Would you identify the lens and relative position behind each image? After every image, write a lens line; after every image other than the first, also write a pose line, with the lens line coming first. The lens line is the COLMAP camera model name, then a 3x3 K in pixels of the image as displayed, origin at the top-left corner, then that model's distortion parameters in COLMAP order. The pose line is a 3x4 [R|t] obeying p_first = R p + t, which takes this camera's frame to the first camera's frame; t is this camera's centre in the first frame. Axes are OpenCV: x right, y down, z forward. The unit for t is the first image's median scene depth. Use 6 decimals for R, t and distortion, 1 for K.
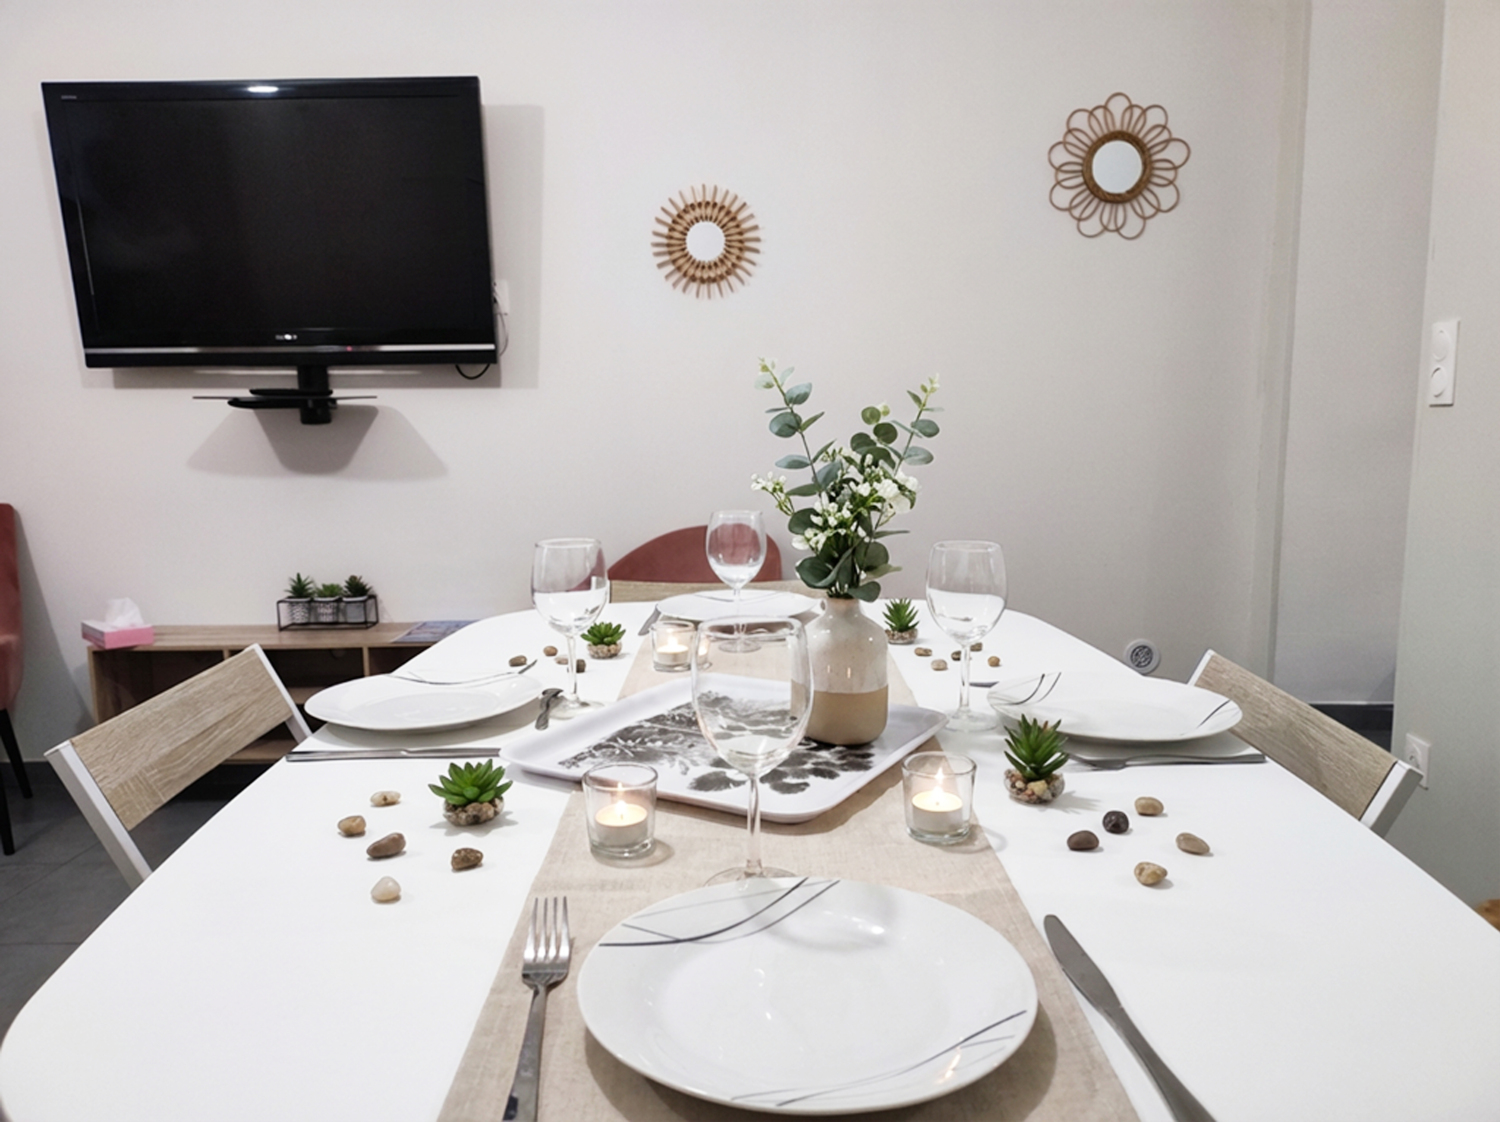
lens RADIAL K [[1102.0, 0, 750.0], [0, 1102.0, 561.0], [0, 0, 1]] dist [0.017686, -0.011096]
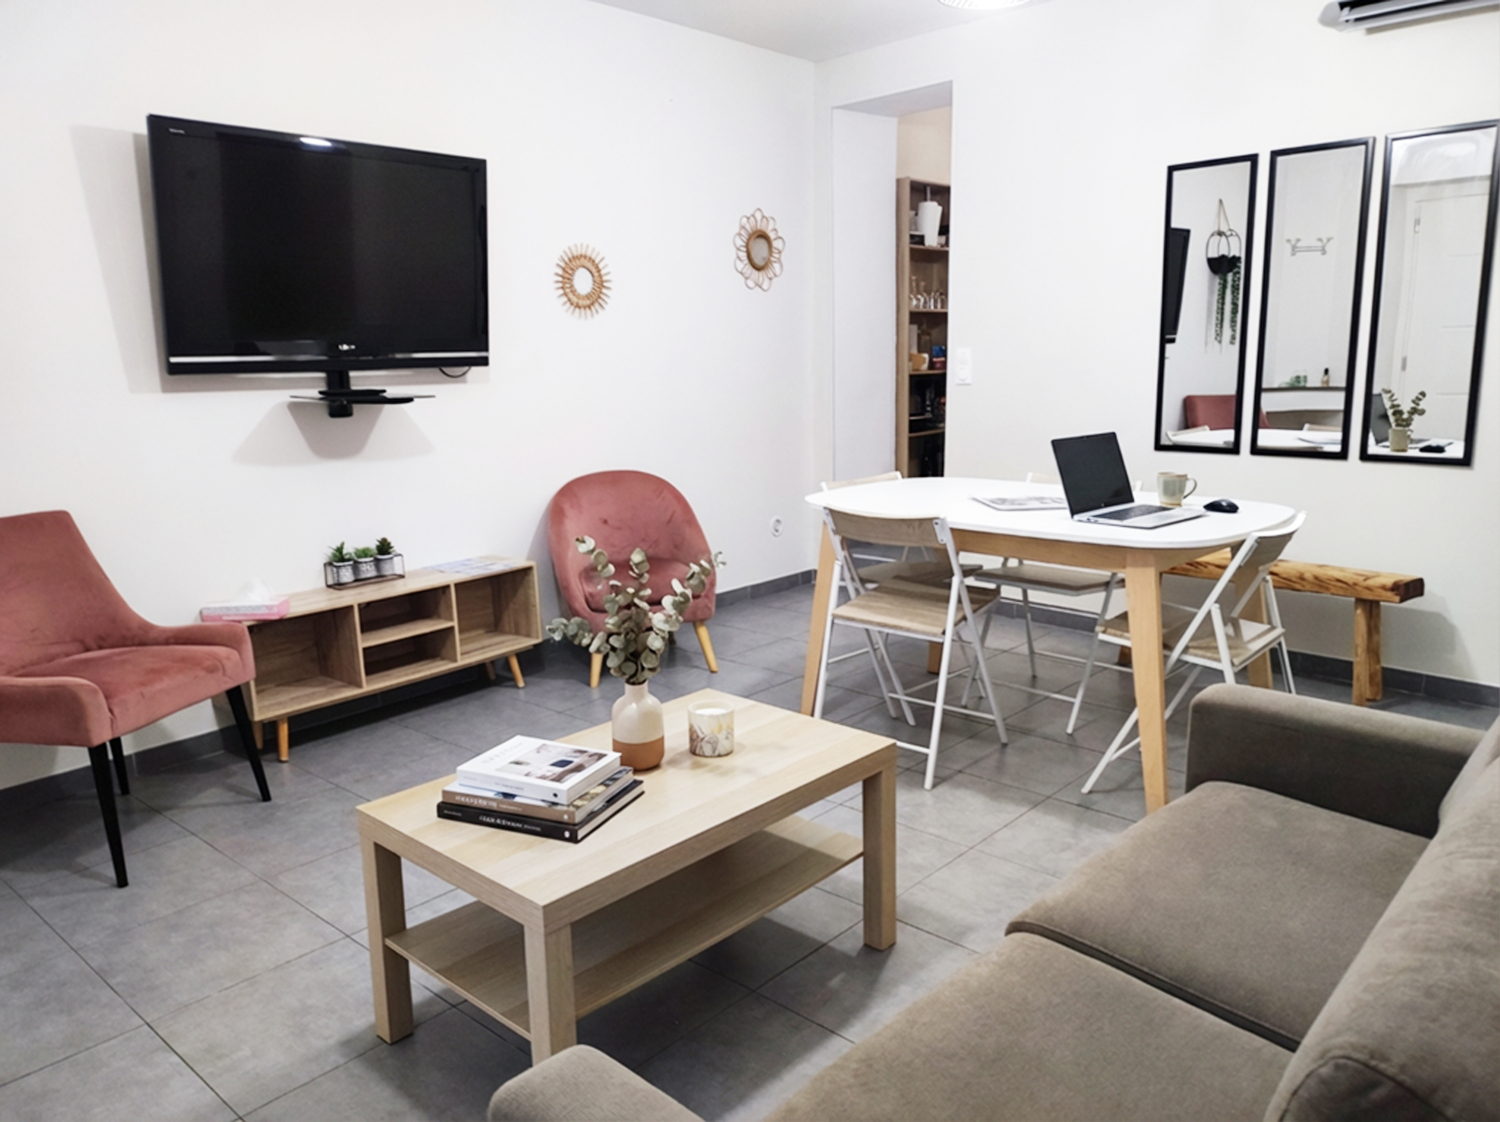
lens RADIAL K [[1102.0, 0, 750.0], [0, 1102.0, 561.0], [0, 0, 1]] dist [0.017686, -0.011096]
pose [[0.636798, -0.150539, 0.756192, -1.080982], [0.123640, 0.988000, 0.092568, -0.025718], [-0.761053, 0.034549, 0.647770, -0.124765]]
